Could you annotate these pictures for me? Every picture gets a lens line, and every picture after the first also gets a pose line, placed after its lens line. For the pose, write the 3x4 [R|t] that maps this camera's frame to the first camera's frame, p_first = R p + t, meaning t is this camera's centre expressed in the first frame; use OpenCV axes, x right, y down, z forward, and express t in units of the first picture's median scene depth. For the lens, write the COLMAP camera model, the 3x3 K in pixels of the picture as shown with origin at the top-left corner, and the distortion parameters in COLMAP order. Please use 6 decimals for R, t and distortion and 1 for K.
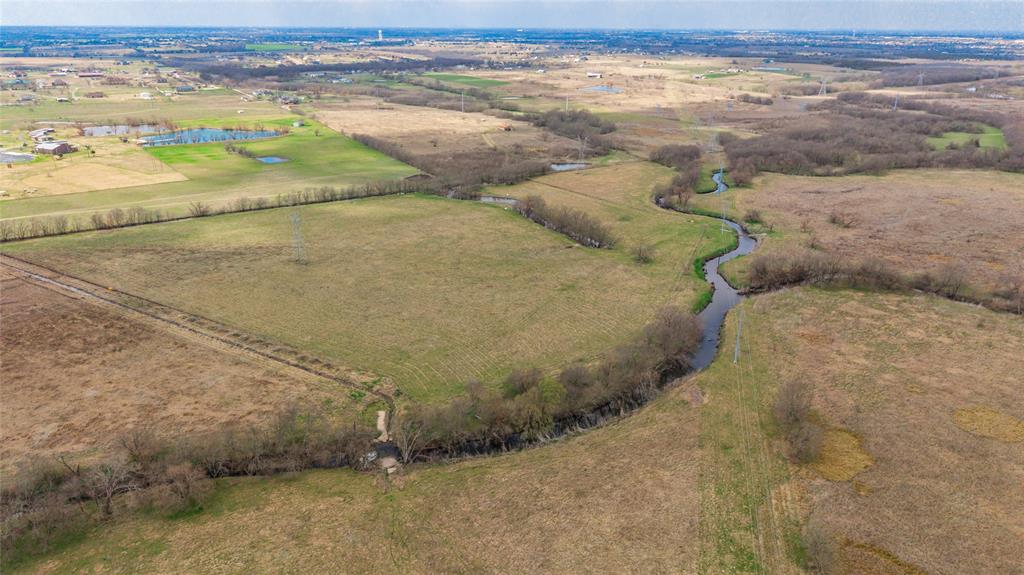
lens RADIAL K [[735.0, 0, 512.0], [0, 735.0, 287.5], [0, 0, 1]] dist [0.041836, -0.046152]
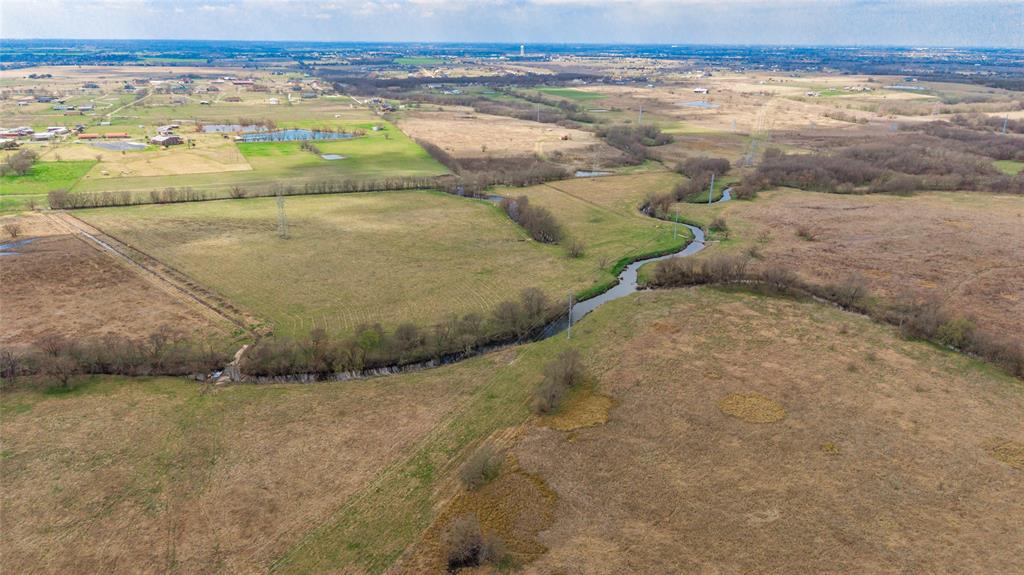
lens RADIAL K [[735.0, 0, 512.0], [0, 735.0, 287.5], [0, 0, 1]] dist [0.041836, -0.046152]
pose [[0.974205, 0.075112, -0.212798, 0.299718], [-0.079174, 0.996804, -0.010618, 0.027743], [0.211320, 0.027192, 0.977039, -0.077522]]
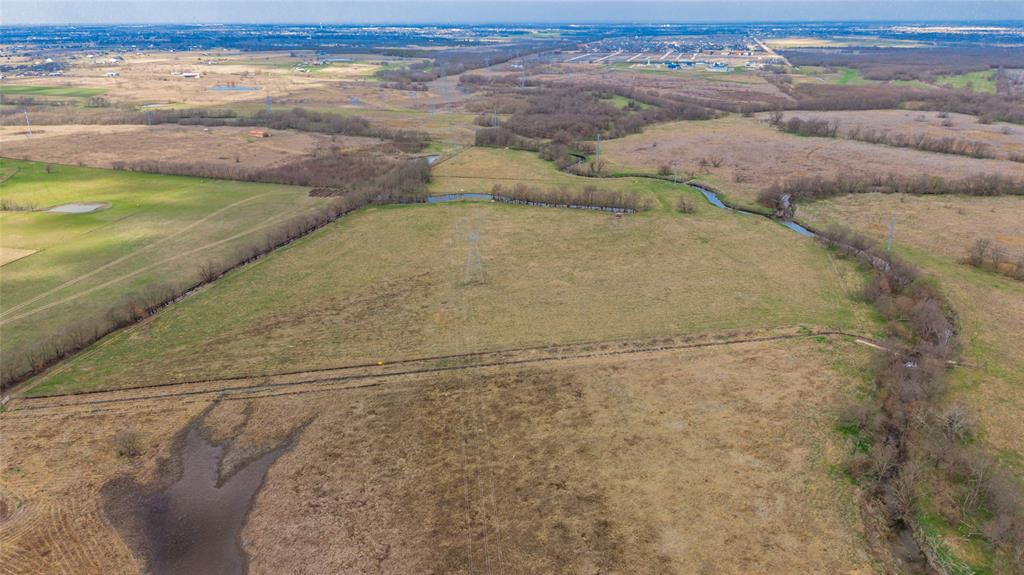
lens RADIAL K [[735.0, 0, 512.0], [0, 735.0, 287.5], [0, 0, 1]] dist [0.041836, -0.046152]
pose [[0.705108, -0.249255, 0.663848, -0.777247], [0.243538, 0.964362, 0.103416, -0.101774], [-0.665967, 0.088753, 0.740683, 0.269226]]
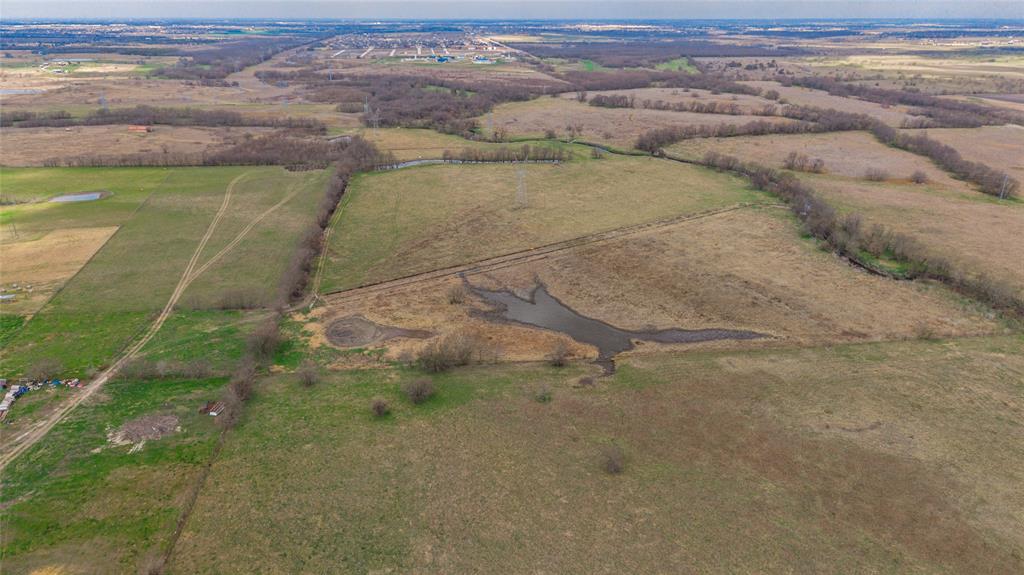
lens RADIAL K [[735.0, 0, 512.0], [0, 735.0, 287.5], [0, 0, 1]] dist [0.041836, -0.046152]
pose [[0.364299, -0.326519, 0.872165, -1.344509], [0.313539, 0.924850, 0.215279, -0.171511], [-0.876915, 0.195032, 0.439298, 0.437206]]
